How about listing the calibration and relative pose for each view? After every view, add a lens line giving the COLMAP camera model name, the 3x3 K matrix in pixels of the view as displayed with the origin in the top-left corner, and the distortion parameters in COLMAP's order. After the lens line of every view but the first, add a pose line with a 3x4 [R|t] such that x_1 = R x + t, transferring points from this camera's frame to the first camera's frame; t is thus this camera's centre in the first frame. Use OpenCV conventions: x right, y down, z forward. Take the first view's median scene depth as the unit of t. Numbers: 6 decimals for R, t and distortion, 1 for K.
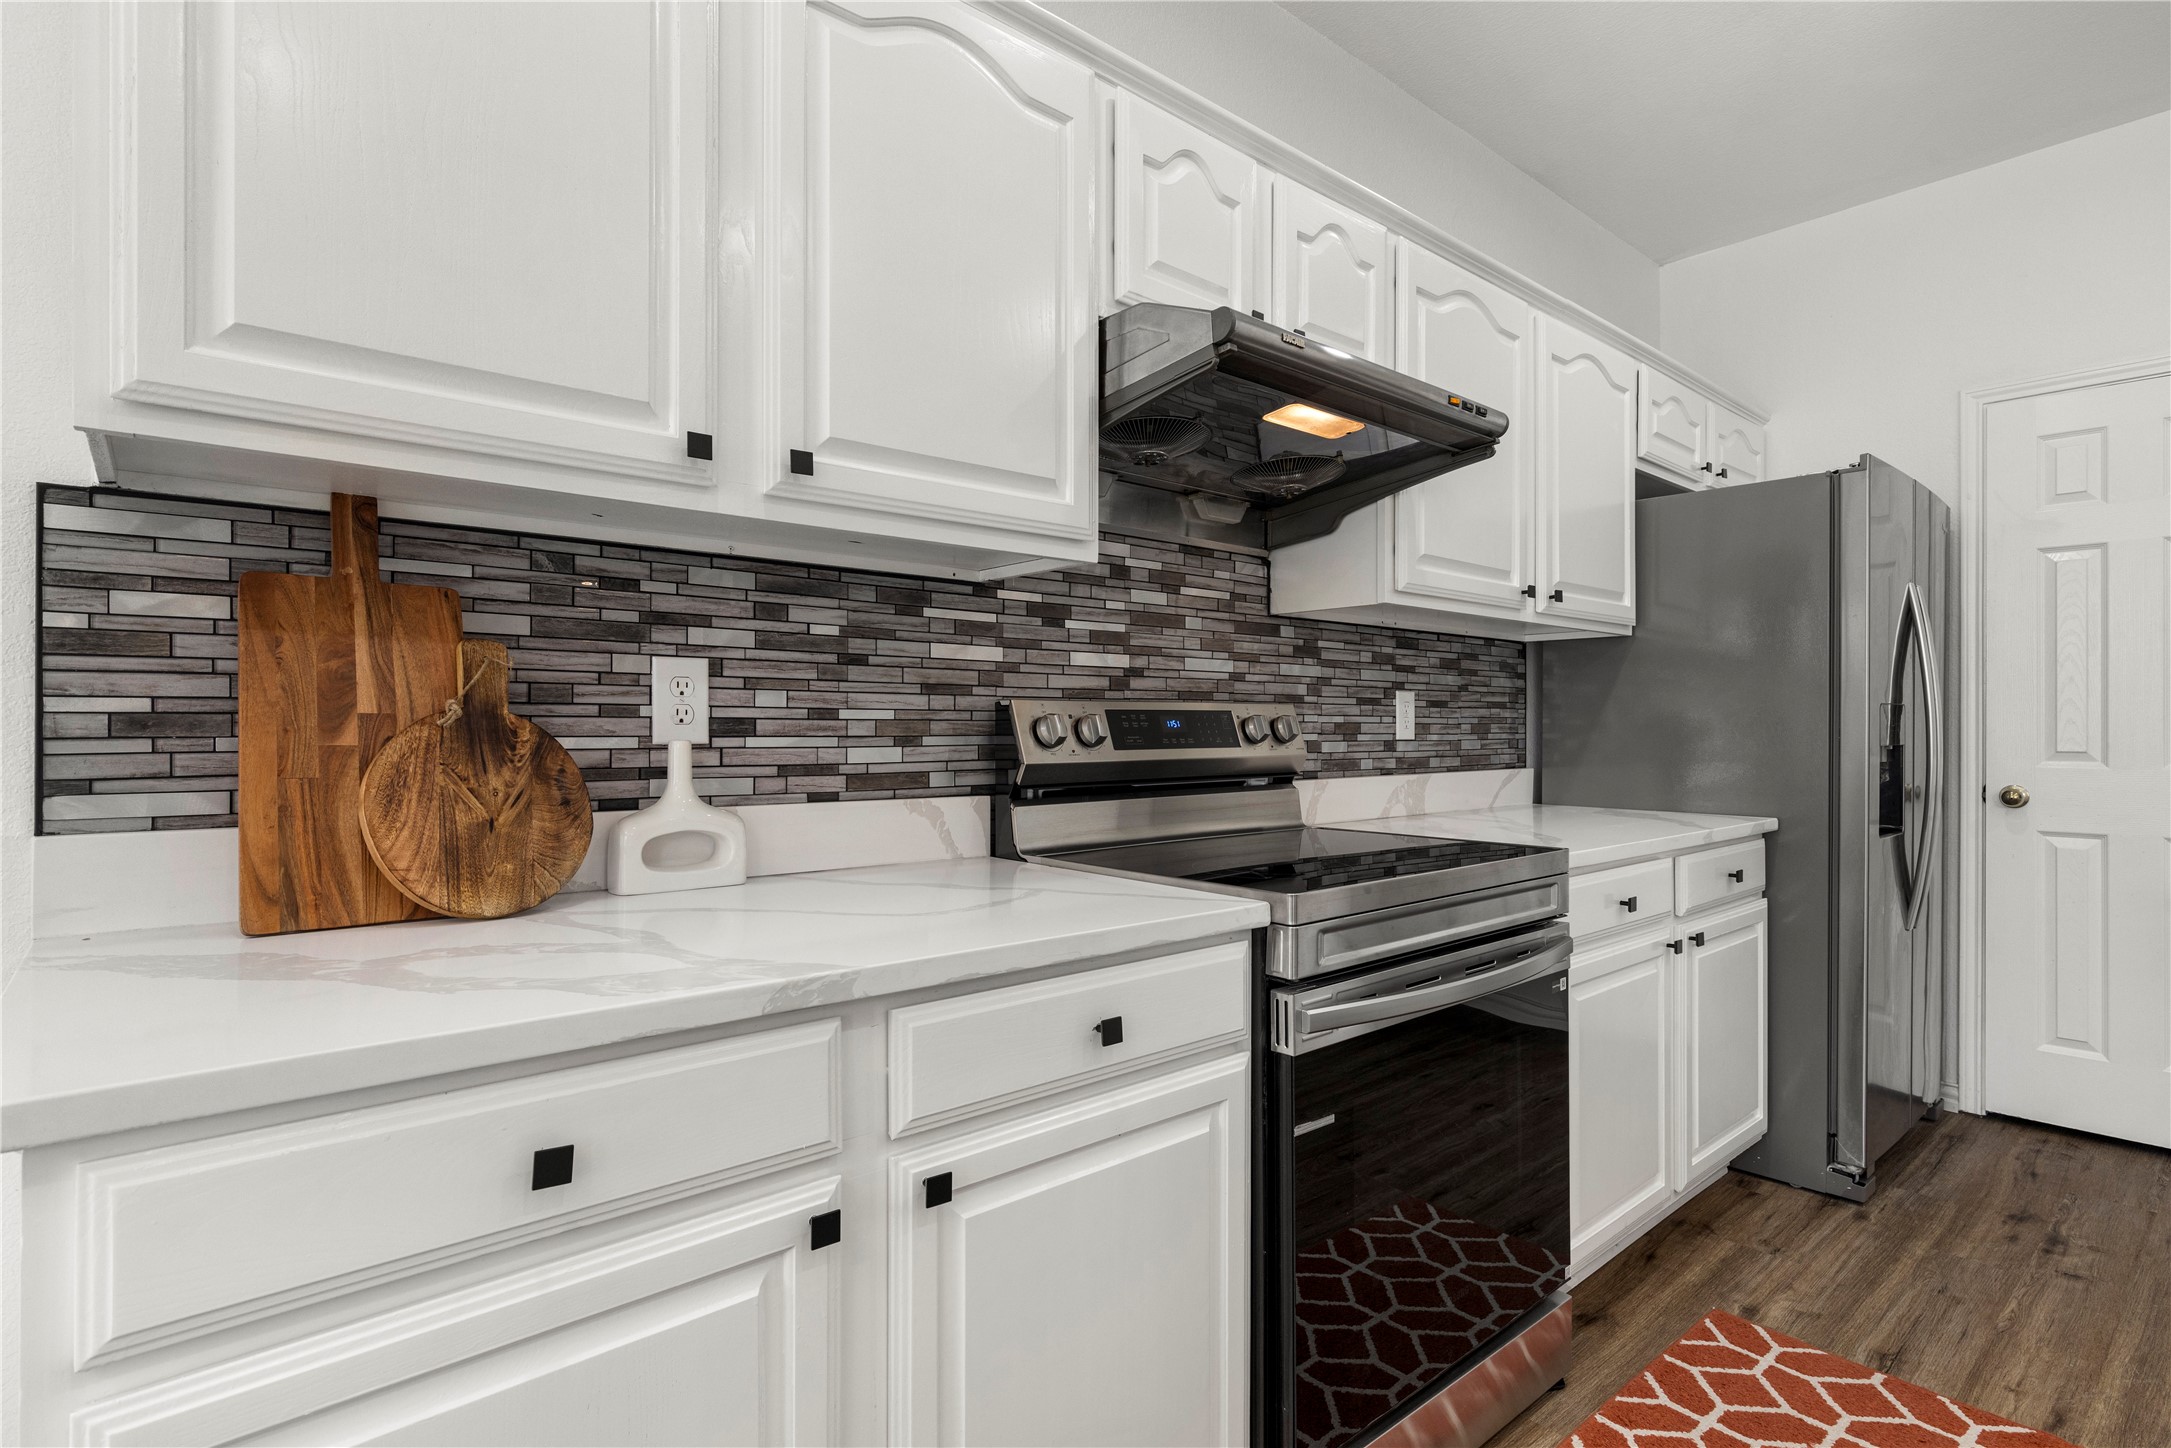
lens RADIAL K [[1094.5, 0, 1090.5], [0, 1094.5, 725.3], [0, 0, 1]] dist [-0.000702, -0.000124]
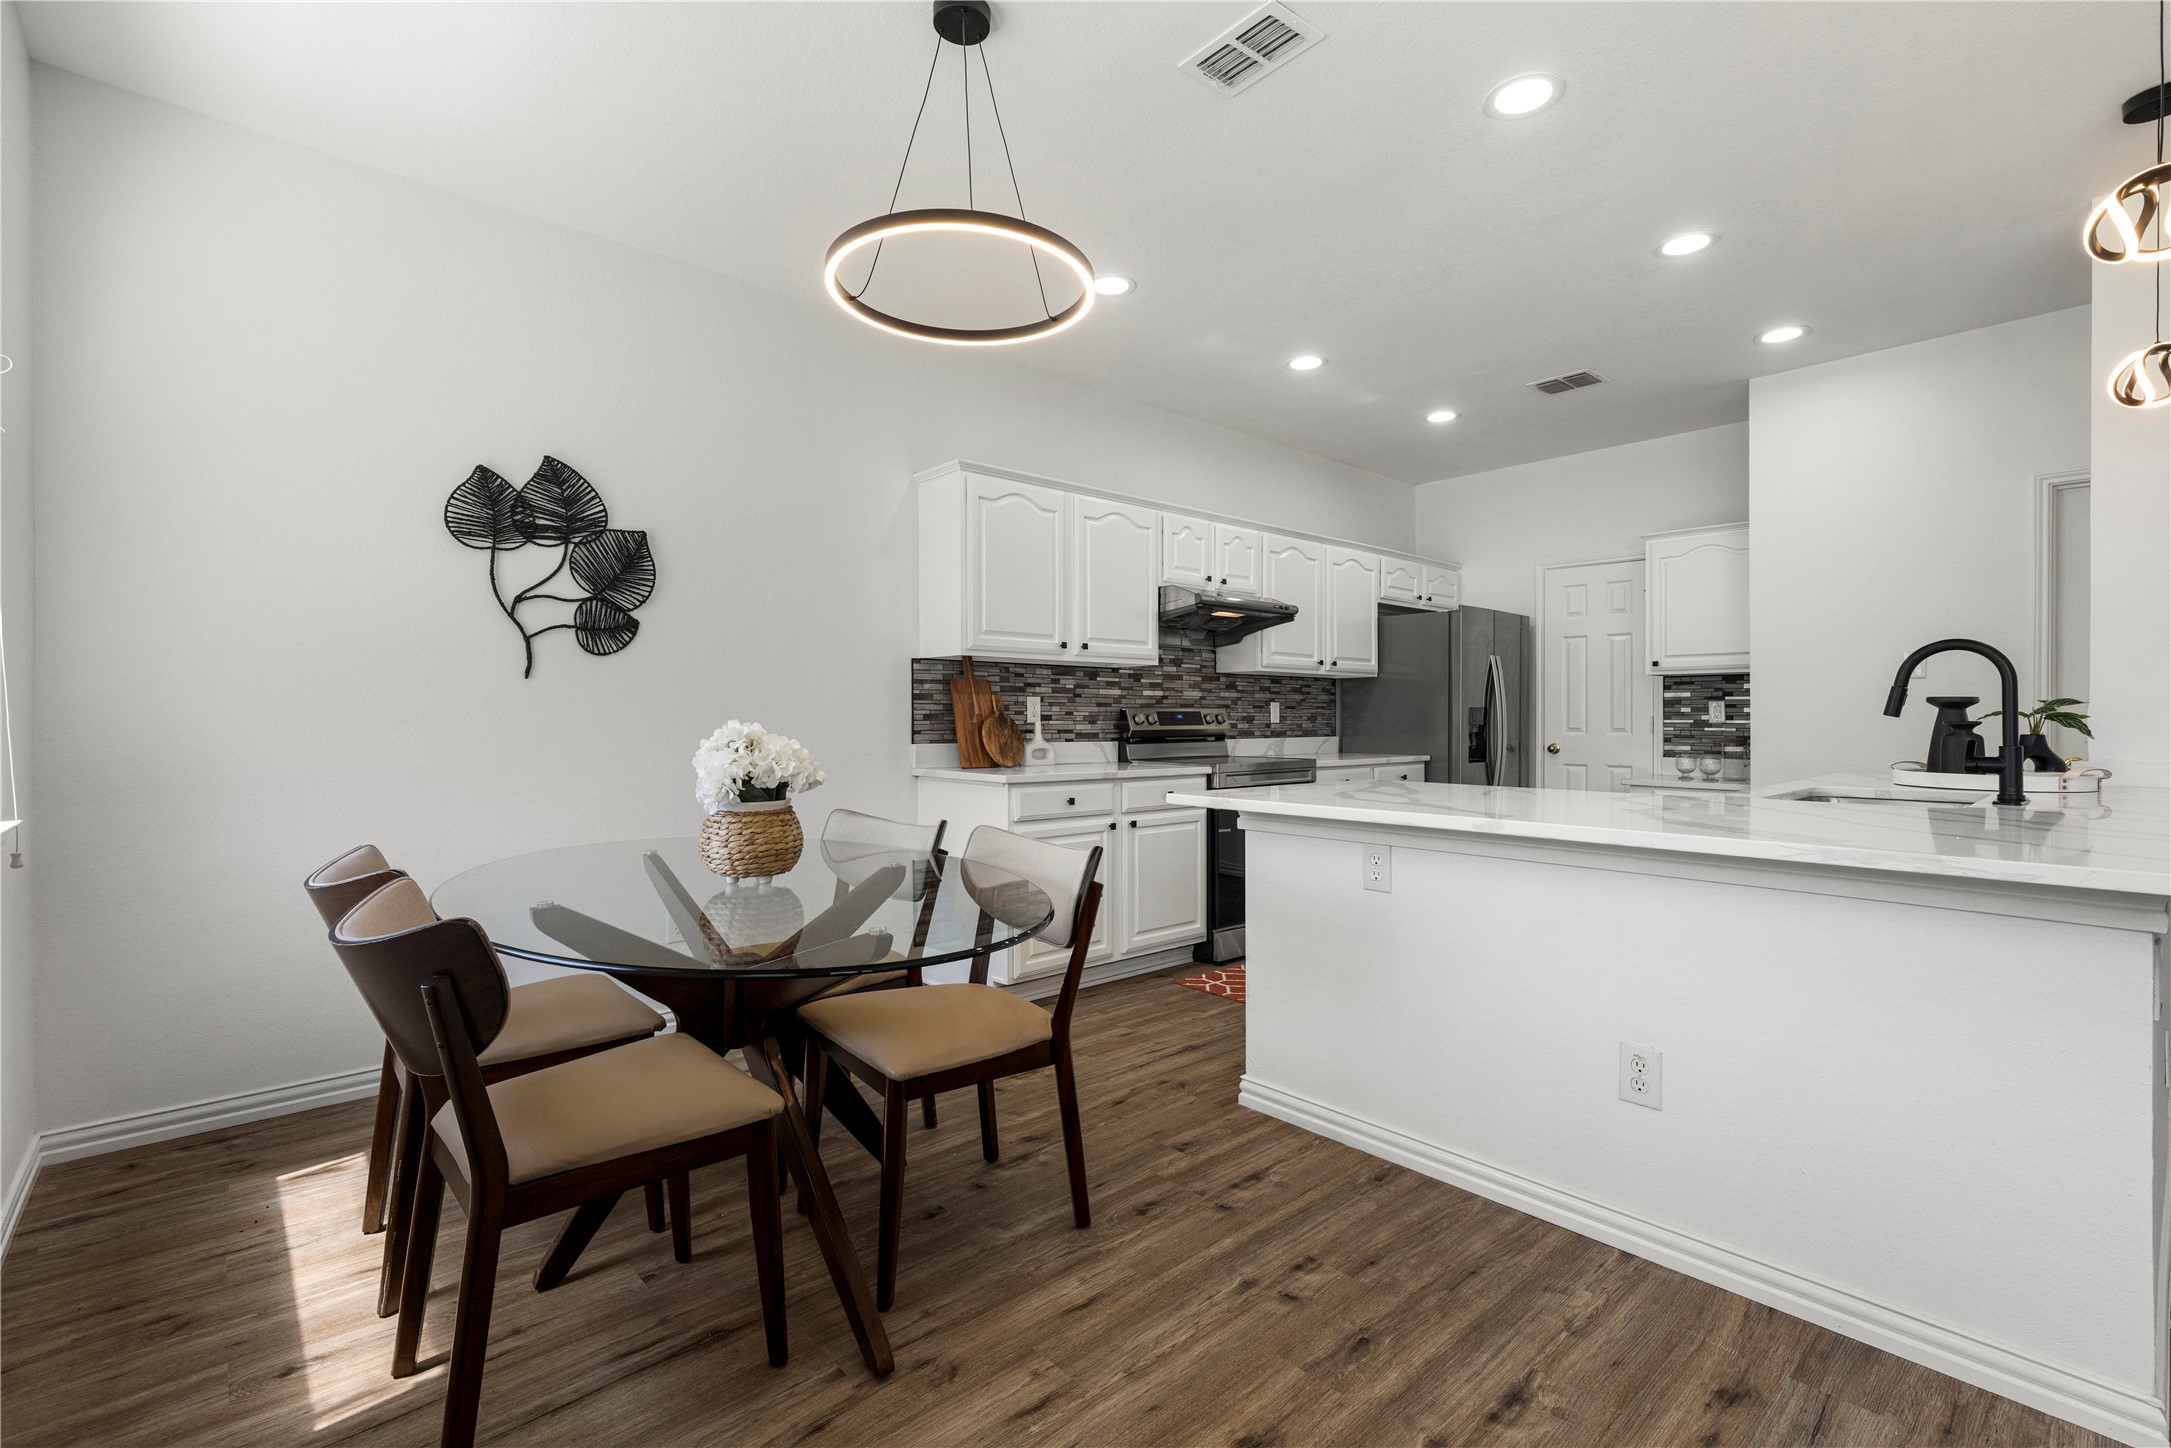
lens RADIAL K [[974.3, 0, 1083.1], [0, 974.3, 715.7], [0, 0, 1]] dist [0.008221, 0.000121]
pose [[0.999959, -0.001223, 0.008961, -0.210536], [0.001234, 0.999998, -0.001279, -0.000375], [-0.008959, 0.001290, 0.999959, -1.610610]]
